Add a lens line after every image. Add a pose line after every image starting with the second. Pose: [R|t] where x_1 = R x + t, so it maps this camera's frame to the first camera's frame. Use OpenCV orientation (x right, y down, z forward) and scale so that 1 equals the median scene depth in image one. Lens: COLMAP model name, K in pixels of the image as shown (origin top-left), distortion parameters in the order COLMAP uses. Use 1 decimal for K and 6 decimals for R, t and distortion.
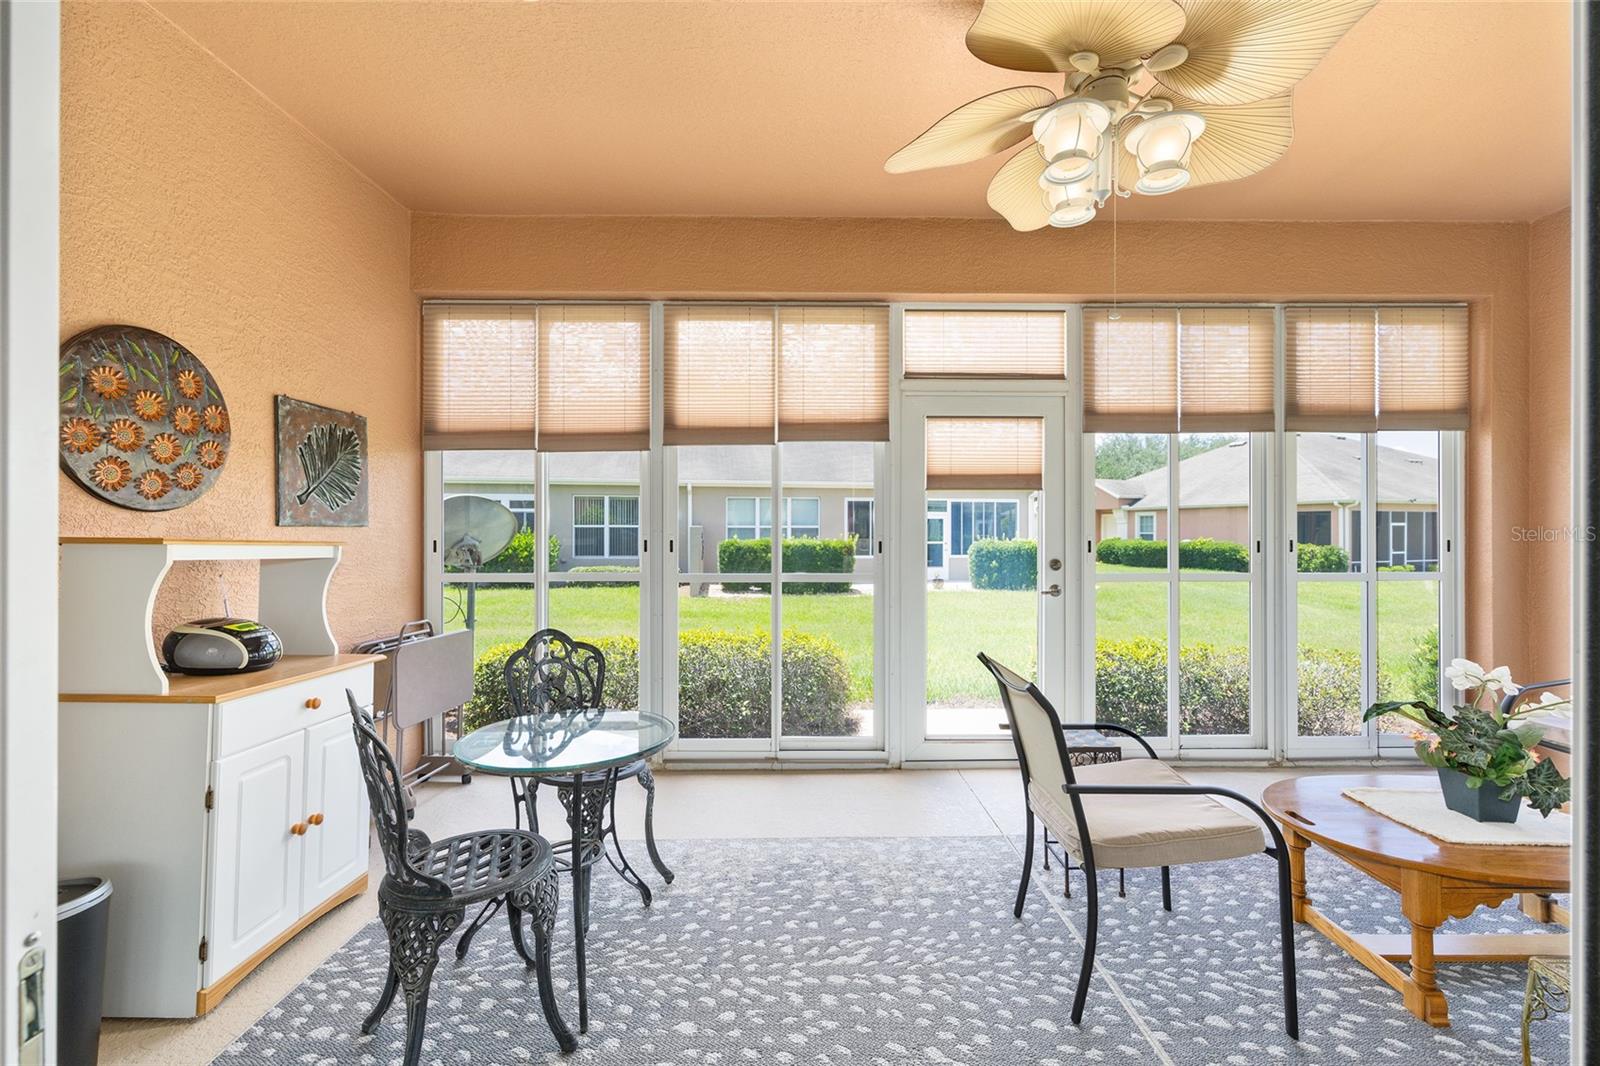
lens RADIAL K [[636.8, 0, 800.0], [0, 636.8, 533.0], [0, 0, 1]] dist [-0.002664, 0.000079]
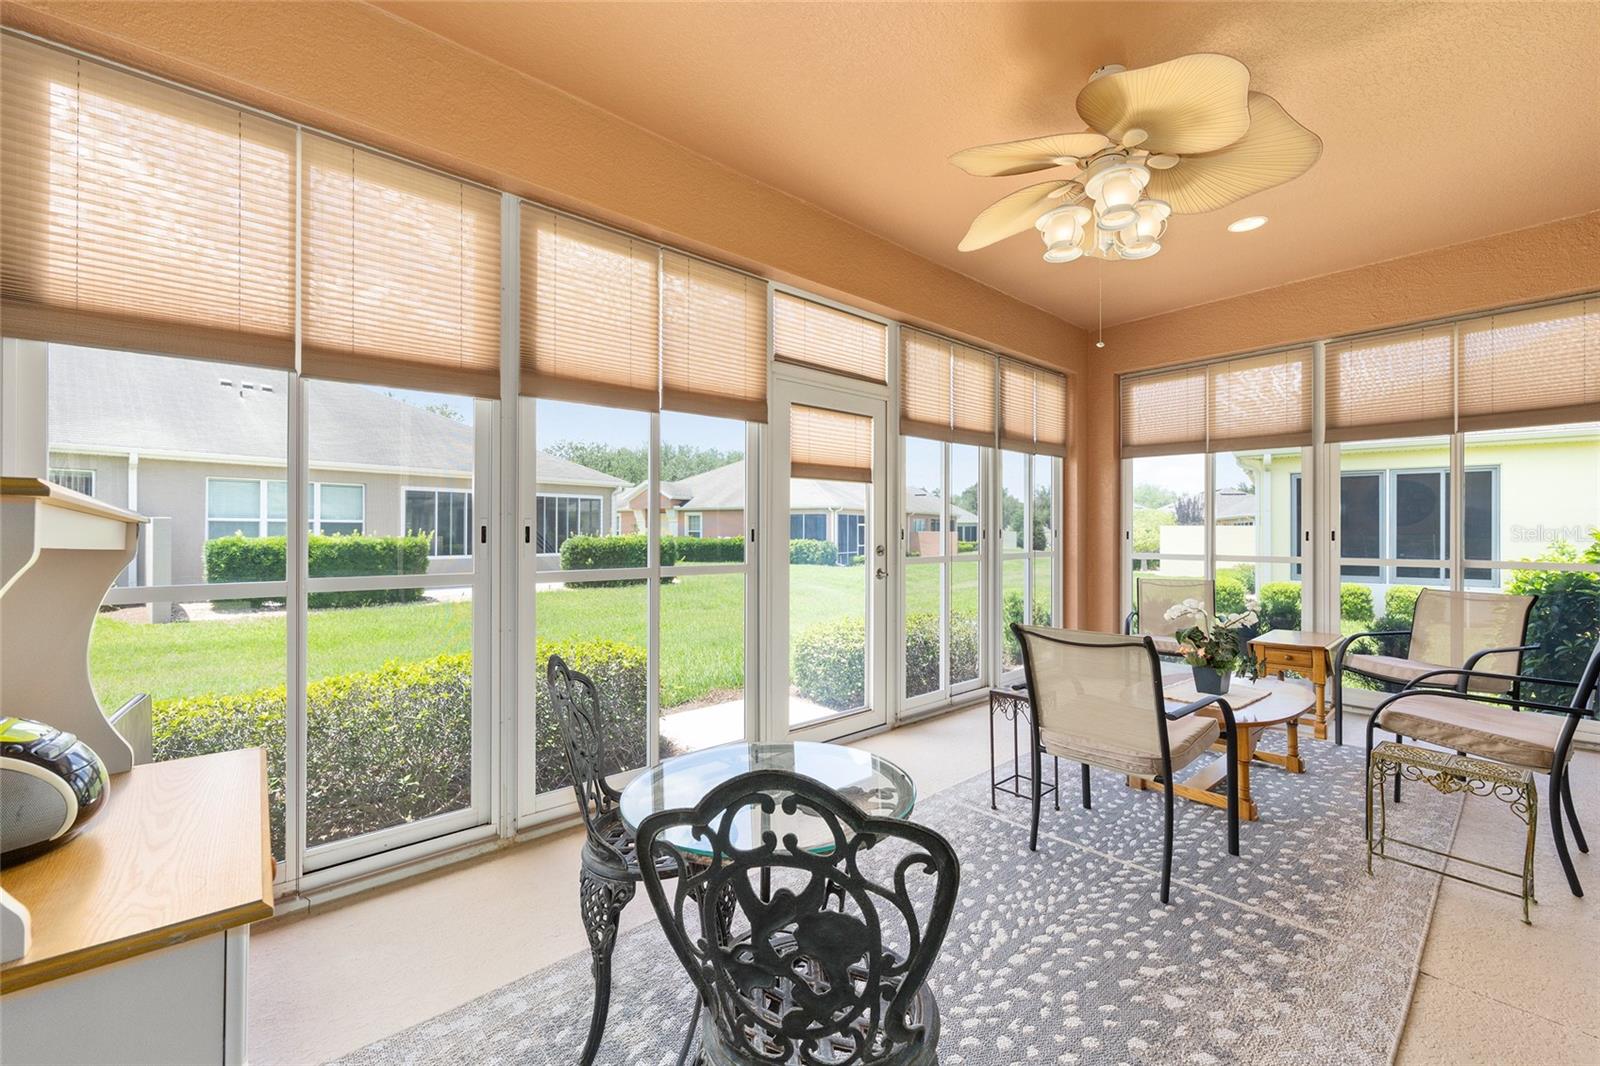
lens RADIAL K [[640.9, 0, 801.8], [0, 640.9, 529.5], [0, 0, 1]] dist [-0.001126, 0.000035]
pose [[0.758469, 0.003501, 0.651700, -0.438179], [-0.001252, 0.999992, -0.003916, 0.018091], [-0.651708, 0.002154, 0.758467, 0.236139]]
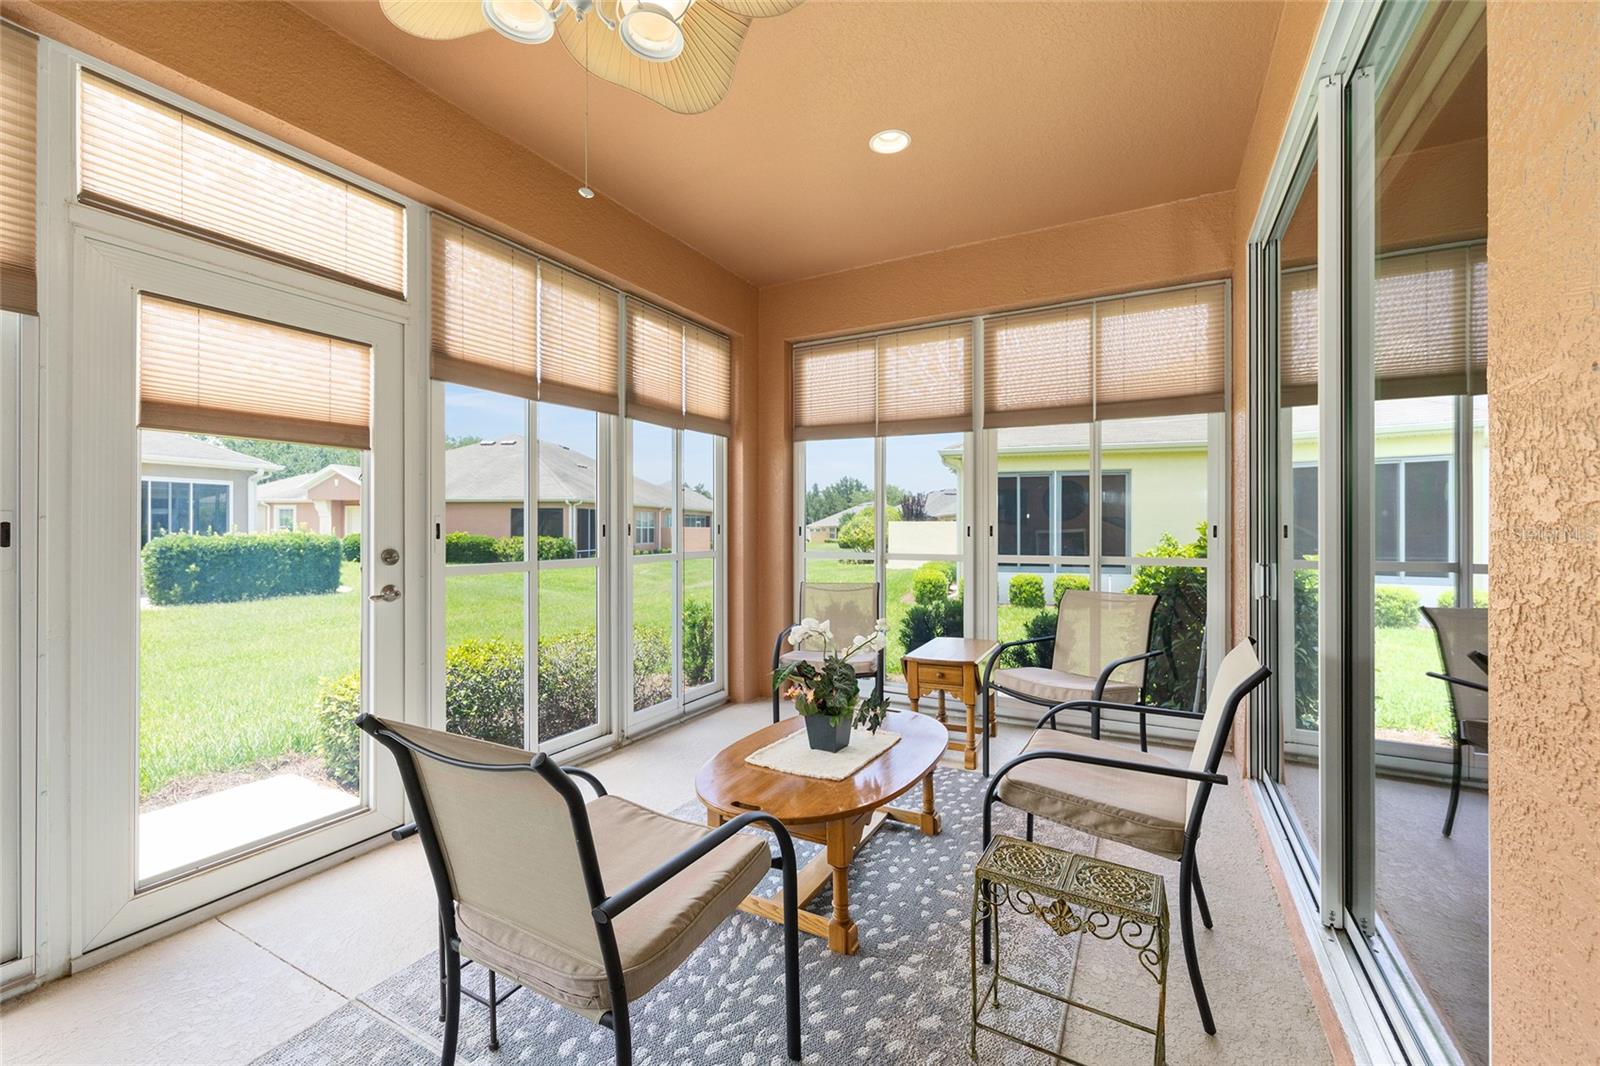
lens RADIAL K [[647.8, 0, 801.7], [0, 647.8, 526.2], [0, 0, 1]] dist [-0.000101, 0.000391]
pose [[0.482795, 0.001832, 0.875731, -0.011710], [0.001006, 0.999996, -0.002647, 0.018024], [-0.875733, 0.002158, 0.482792, 0.246797]]
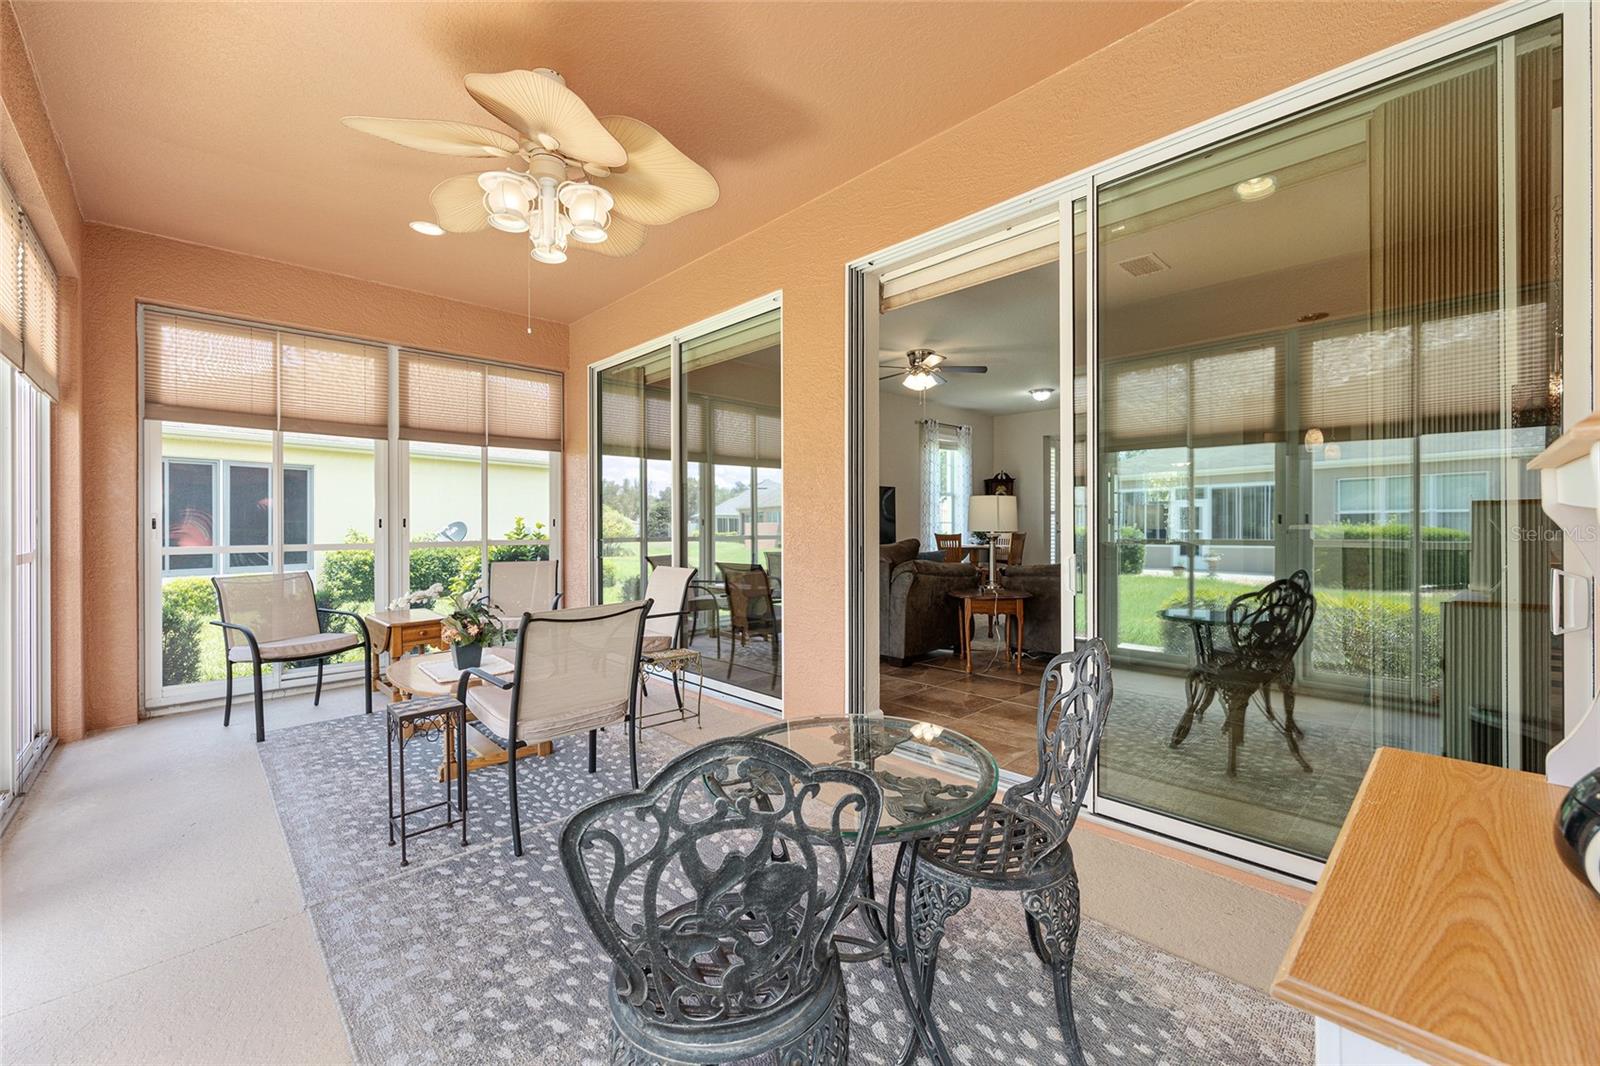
lens RADIAL K [[647.8, 0, 801.7], [0, 647.8, 526.2], [0, 0, 1]] dist [-0.000101, 0.000391]
pose [[-0.686872, -0.003633, 0.726769, -0.470612], [0.000535, 0.999985, 0.005504, 0.024078], [-0.726778, 0.004169, -0.686859, 0.844382]]
